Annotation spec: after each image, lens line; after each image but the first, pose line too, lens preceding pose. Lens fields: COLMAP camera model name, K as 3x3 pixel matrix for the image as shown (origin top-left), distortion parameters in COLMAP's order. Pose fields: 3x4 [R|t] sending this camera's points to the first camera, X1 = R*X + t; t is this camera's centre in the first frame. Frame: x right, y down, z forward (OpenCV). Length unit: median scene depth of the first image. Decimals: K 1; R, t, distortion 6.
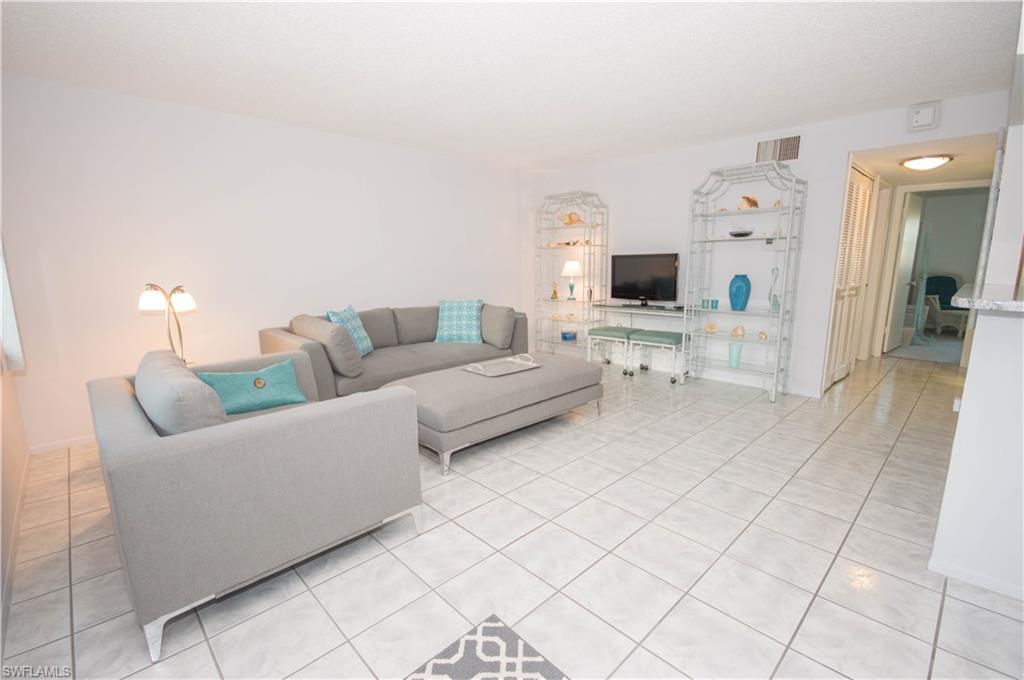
lens RADIAL K [[456.0, 0, 511.1], [0, 456.0, 342.6], [0, 0, 1]] dist [0.001415, -0.001976]
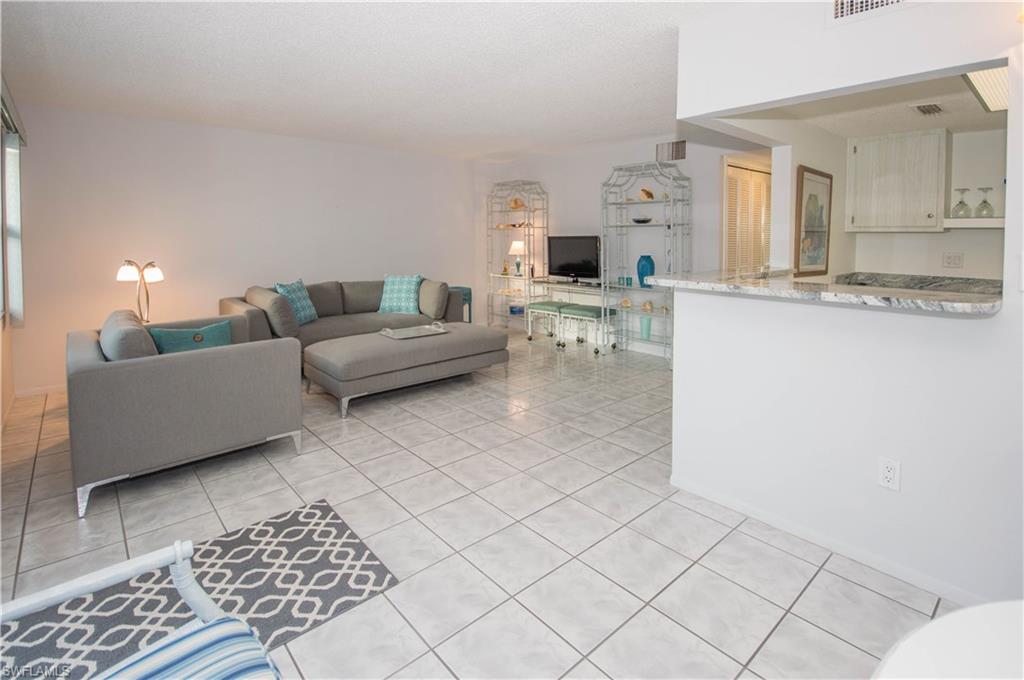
lens RADIAL K [[456.0, 0, 487.8], [0, 456.0, 252.4], [0, 0, 1]] dist [0.001415, -0.001976]
pose [[0.999661, 0.009432, -0.024255, 0.175484], [-0.012807, 0.989639, -0.143007, 0.013400], [0.022655, 0.143269, 0.989424, -0.173072]]
